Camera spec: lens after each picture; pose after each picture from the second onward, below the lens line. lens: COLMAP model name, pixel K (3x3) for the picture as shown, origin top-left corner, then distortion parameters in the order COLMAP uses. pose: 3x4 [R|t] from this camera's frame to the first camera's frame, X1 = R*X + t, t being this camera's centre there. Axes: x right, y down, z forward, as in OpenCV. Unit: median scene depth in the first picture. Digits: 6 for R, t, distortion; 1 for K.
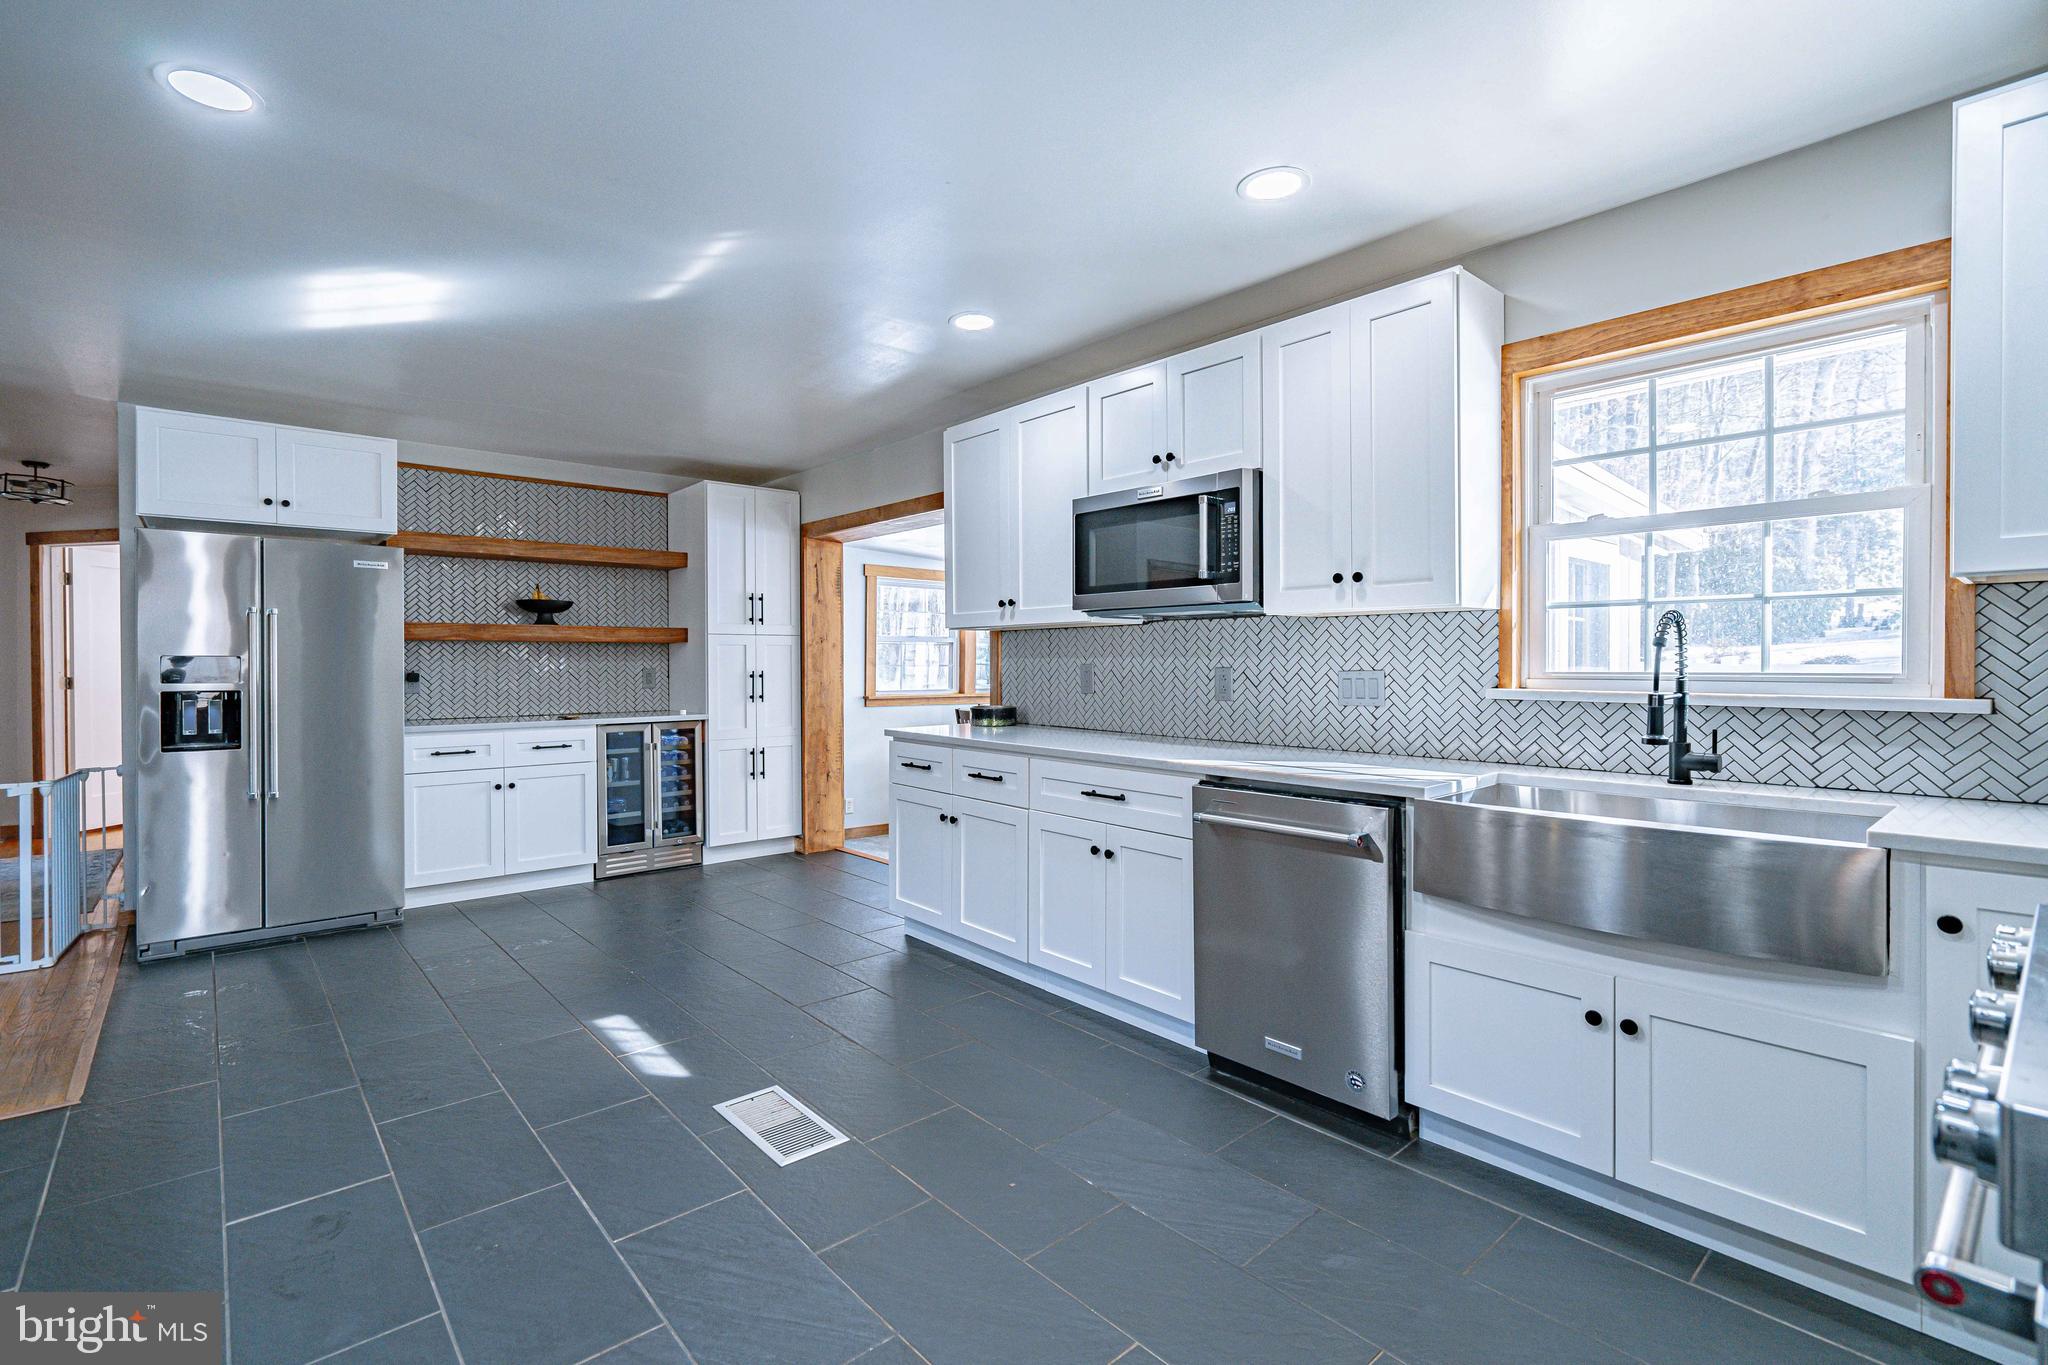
lens RADIAL K [[939.6, 0, 1012.0], [0, 939.6, 669.1], [0, 0, 1]] dist [0.006875, 0.000545]
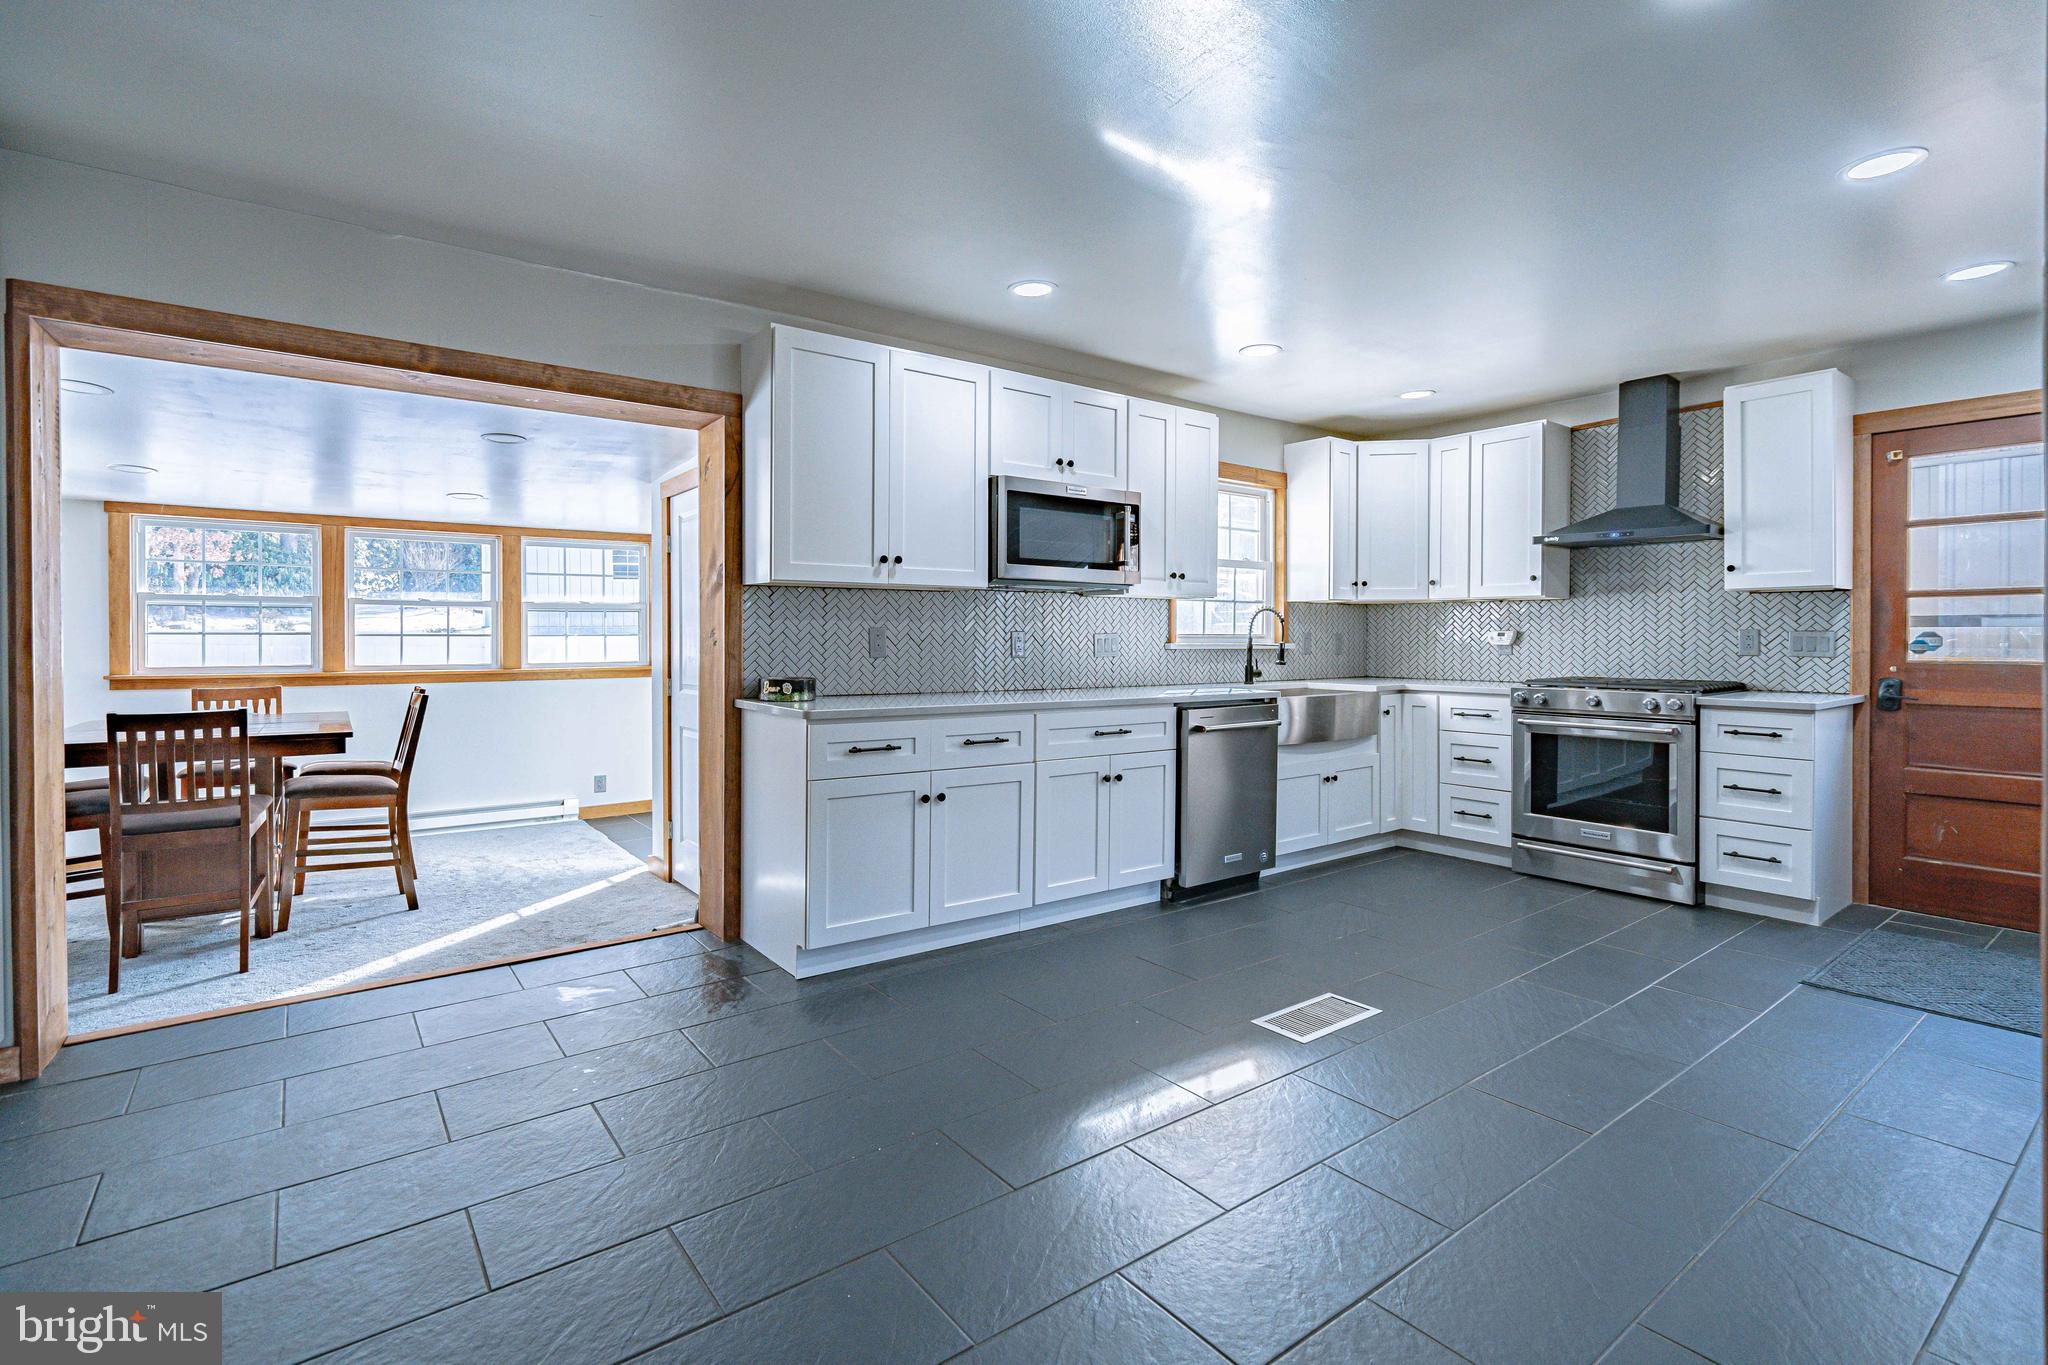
lens RADIAL K [[939.6, 0, 1009.3], [0, 939.6, 642.5], [0, 0, 1]] dist [0.006875, 0.000545]
pose [[0.081556, -0.006592, 0.996647, -1.202053], [0.003529, 0.999974, 0.006325, 0.006107], [-0.996662, 0.003001, 0.081577, 1.073624]]
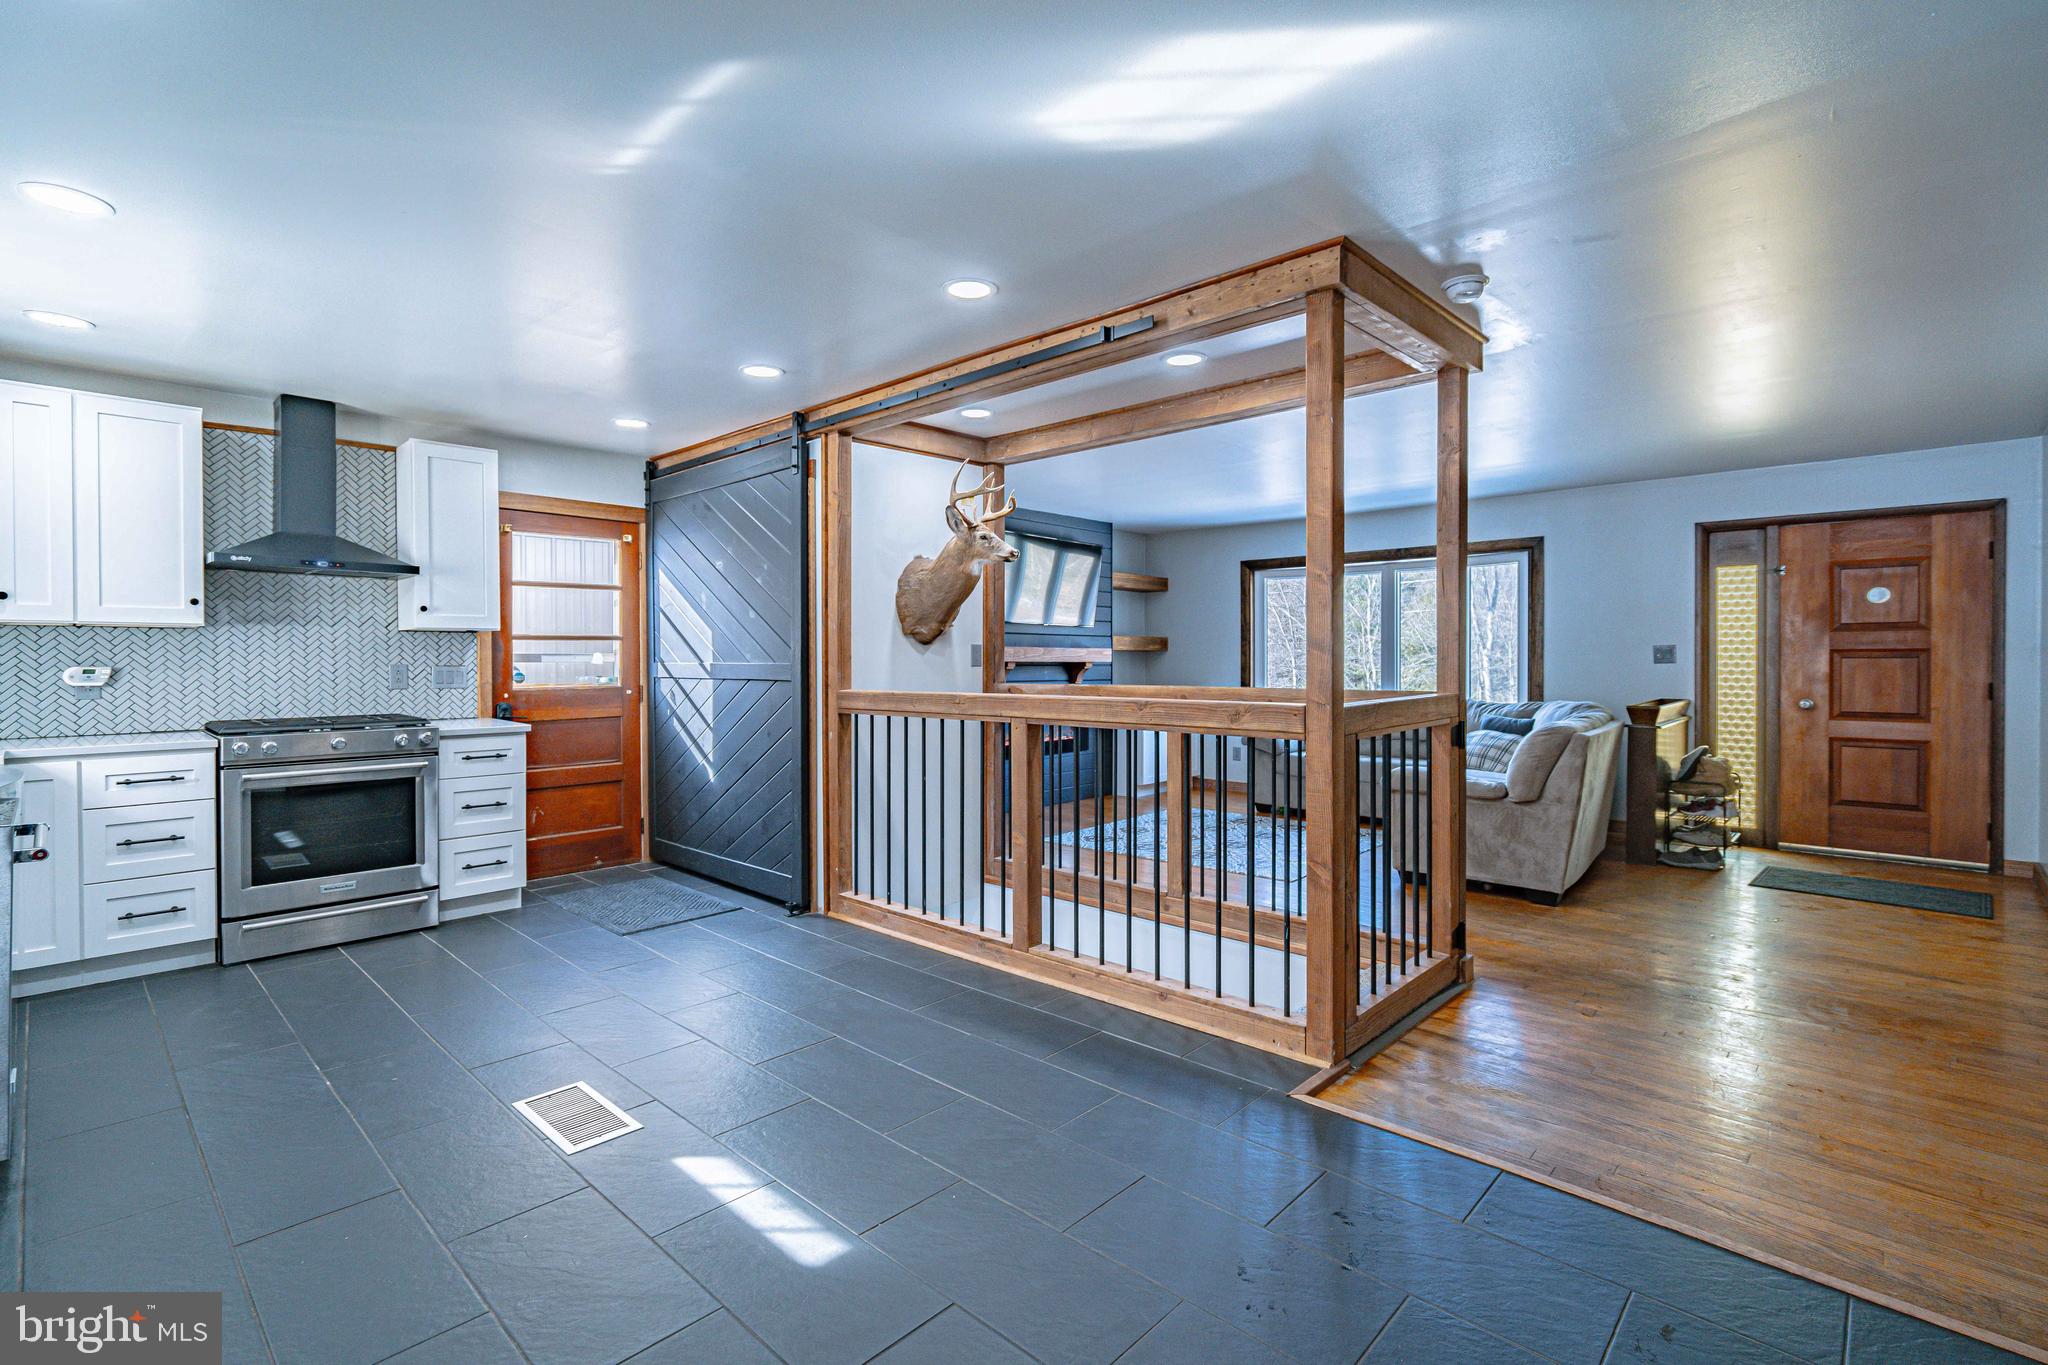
lens RADIAL K [[939.6, 0, 1018.6], [0, 939.6, 669.7], [0, 0, 1]] dist [0.006875, 0.000545]
pose [[-0.996238, 0.002883, -0.086610, -0.537379], [0.001592, 0.999887, 0.014975, -0.014543], [0.086644, 0.014781, -0.996130, 1.710184]]
